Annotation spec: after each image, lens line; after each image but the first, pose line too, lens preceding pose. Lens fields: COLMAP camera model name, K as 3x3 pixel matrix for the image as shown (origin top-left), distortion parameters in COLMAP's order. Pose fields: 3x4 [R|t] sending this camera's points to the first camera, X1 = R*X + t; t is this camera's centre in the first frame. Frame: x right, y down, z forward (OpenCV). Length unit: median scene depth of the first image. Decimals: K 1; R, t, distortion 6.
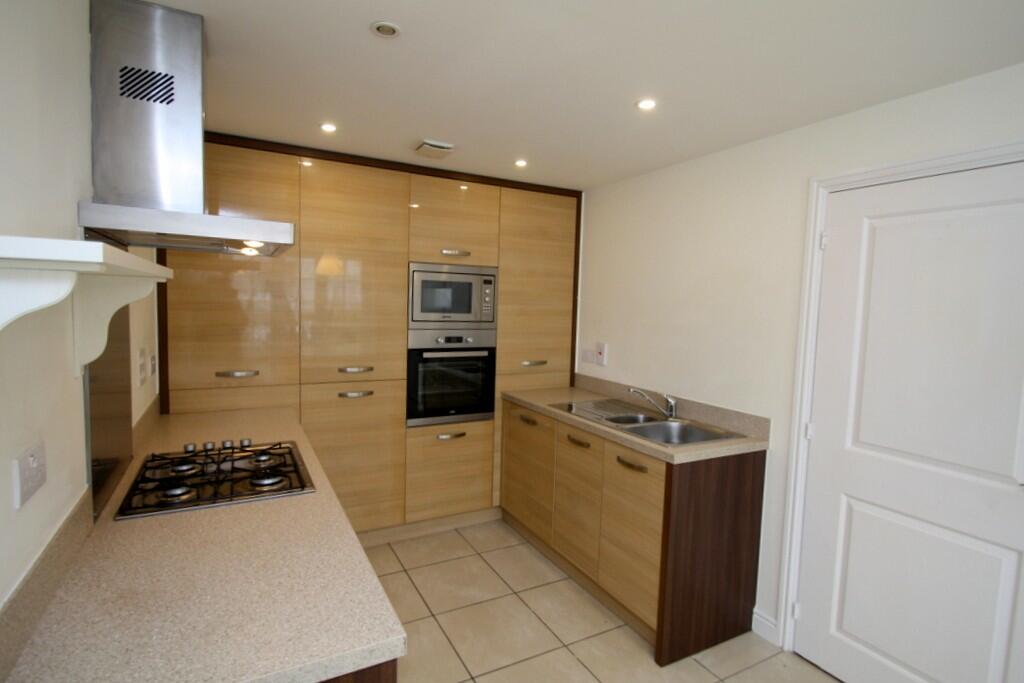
lens RADIAL K [[481.0, 0, 521.1], [0, 481.0, 341.3], [0, 0, 1]] dist [0.010782, -0.003829]
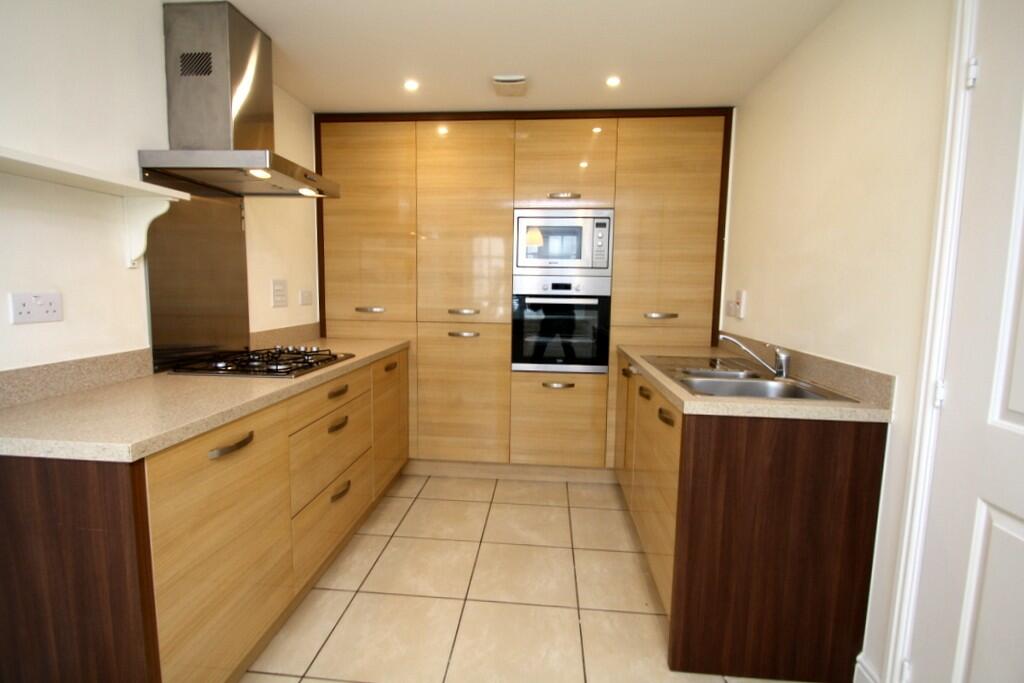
lens RADIAL K [[481.0, 0, 513.6], [0, 481.0, 334.0], [0, 0, 1]] dist [0.010782, -0.003829]
pose [[0.847990, 0.037088, -0.528713, 0.302196], [-0.026994, 0.999276, 0.026801, 0.070702], [0.529324, -0.008455, 0.848378, 0.125505]]
